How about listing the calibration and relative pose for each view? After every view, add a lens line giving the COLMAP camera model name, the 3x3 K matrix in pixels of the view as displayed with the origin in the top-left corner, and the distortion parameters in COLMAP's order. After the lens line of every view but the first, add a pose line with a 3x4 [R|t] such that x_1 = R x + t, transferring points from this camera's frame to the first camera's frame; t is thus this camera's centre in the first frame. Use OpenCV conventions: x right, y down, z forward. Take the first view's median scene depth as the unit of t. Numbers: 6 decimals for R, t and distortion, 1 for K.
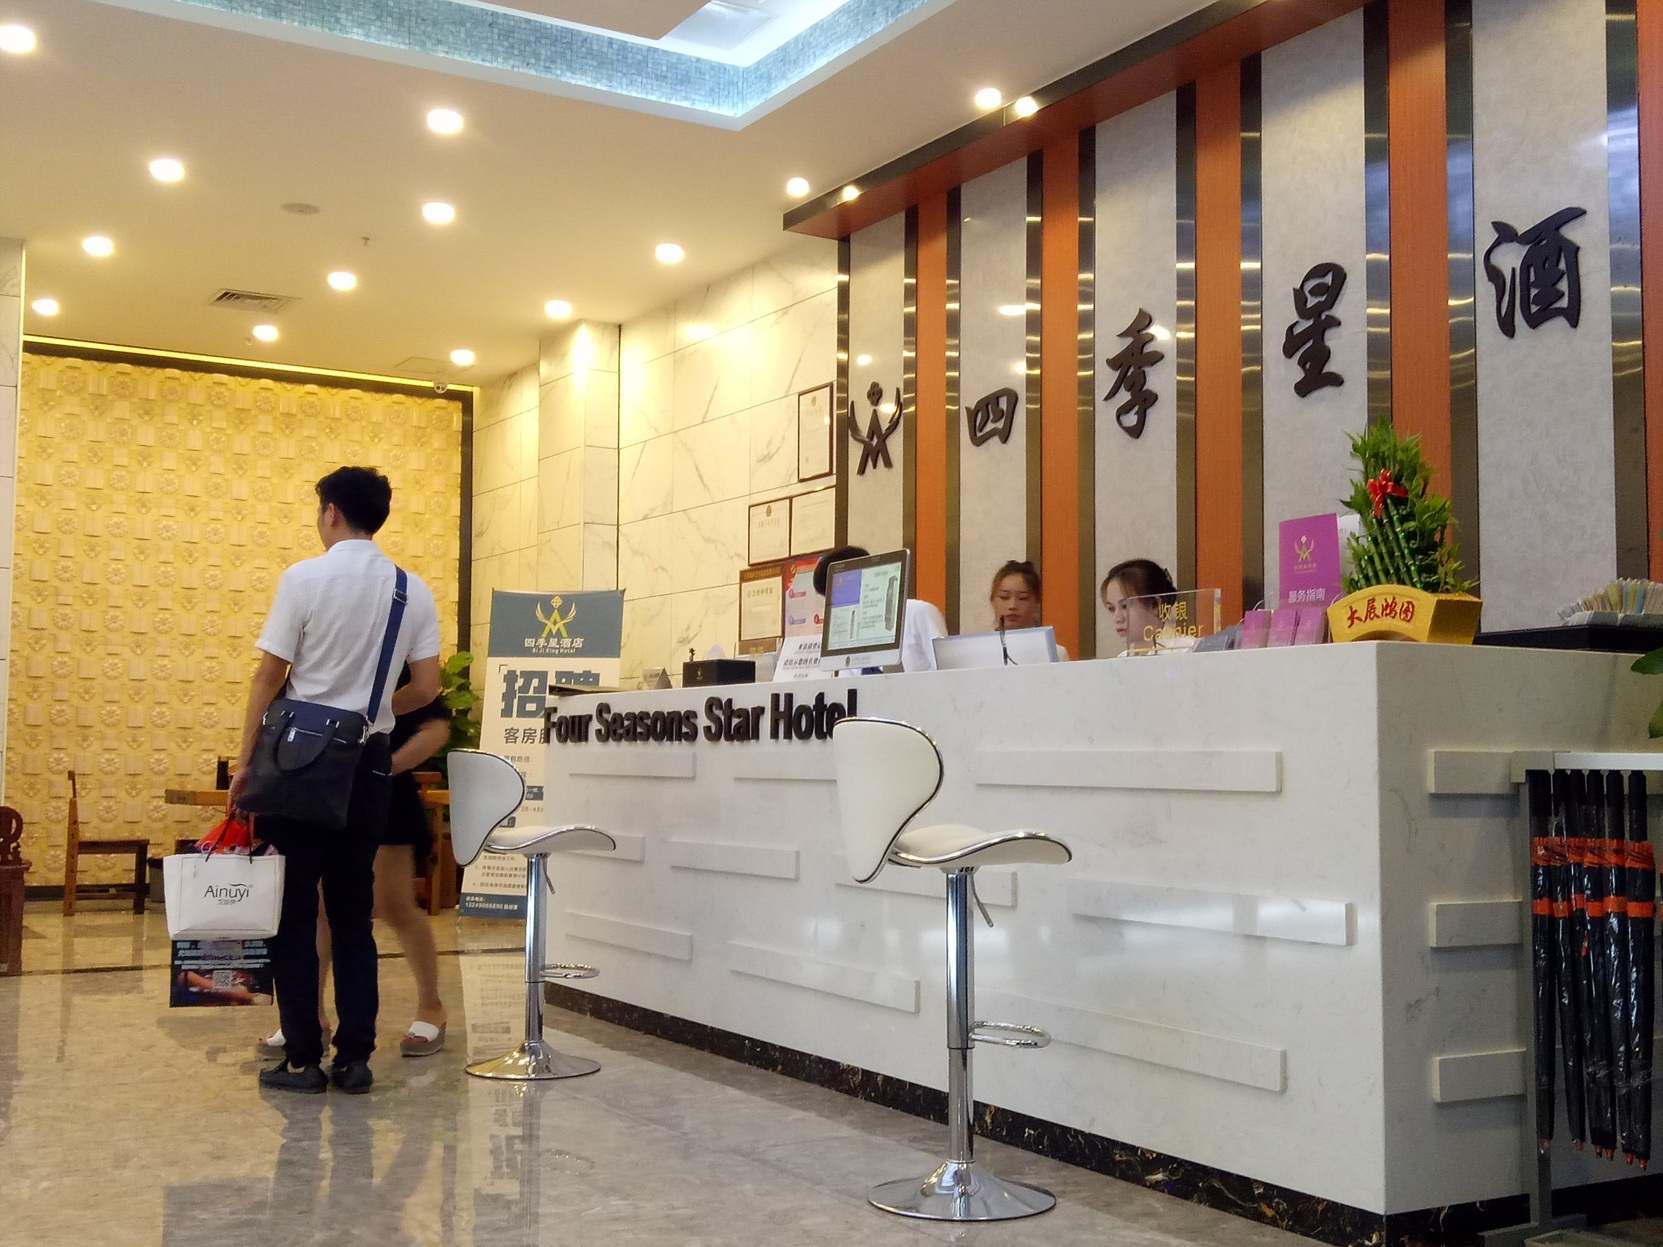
lens RADIAL K [[1920.1, 0, 832.2], [0, 1920.1, 627.3], [0, 0, 1]] dist [0.037098, 0.000000]
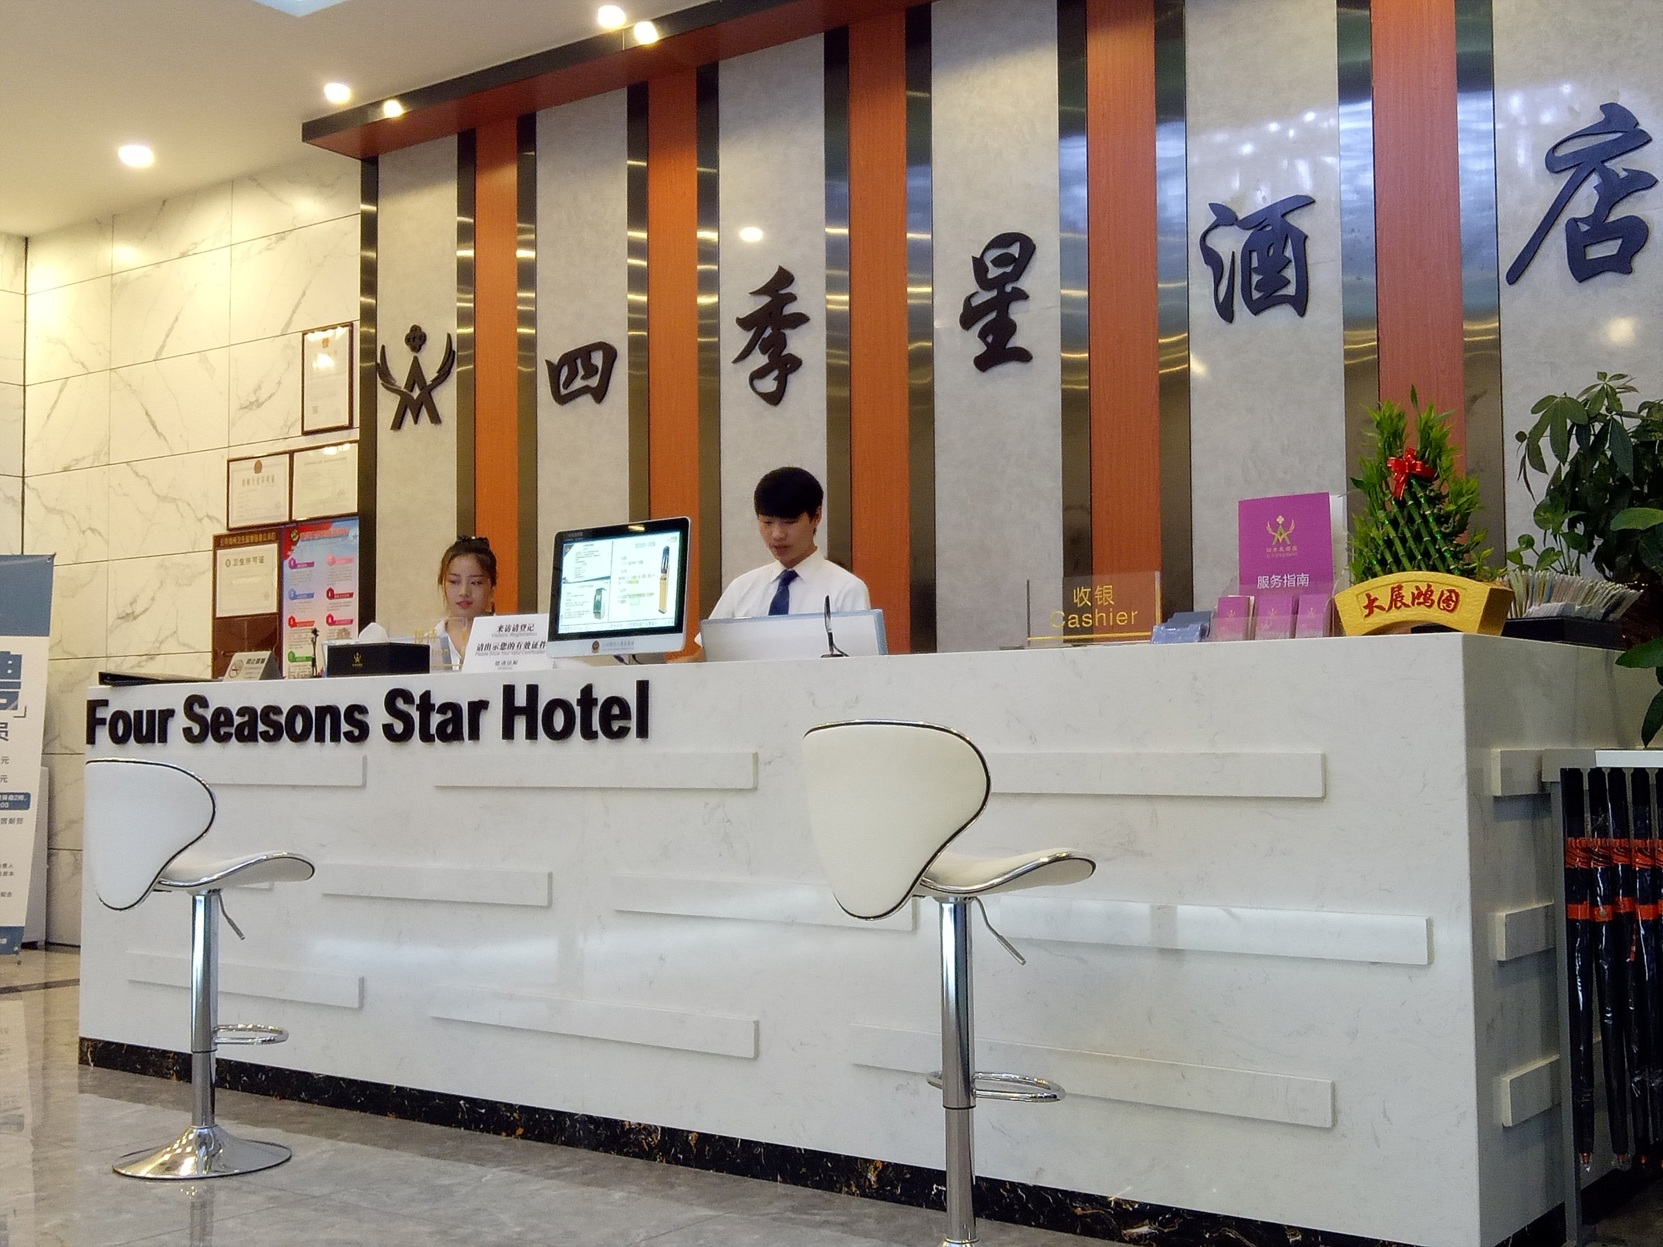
lens RADIAL K [[1920.1, 0, 830.7], [0, 1920.1, 623.0], [0, 0, 1]] dist [0.037098, 0.000000]
pose [[0.919991, 0.008909, 0.391838, -0.211380], [-0.012753, 0.999893, 0.007207, -0.000268], [-0.391732, -0.011628, 0.920006, 0.159996]]
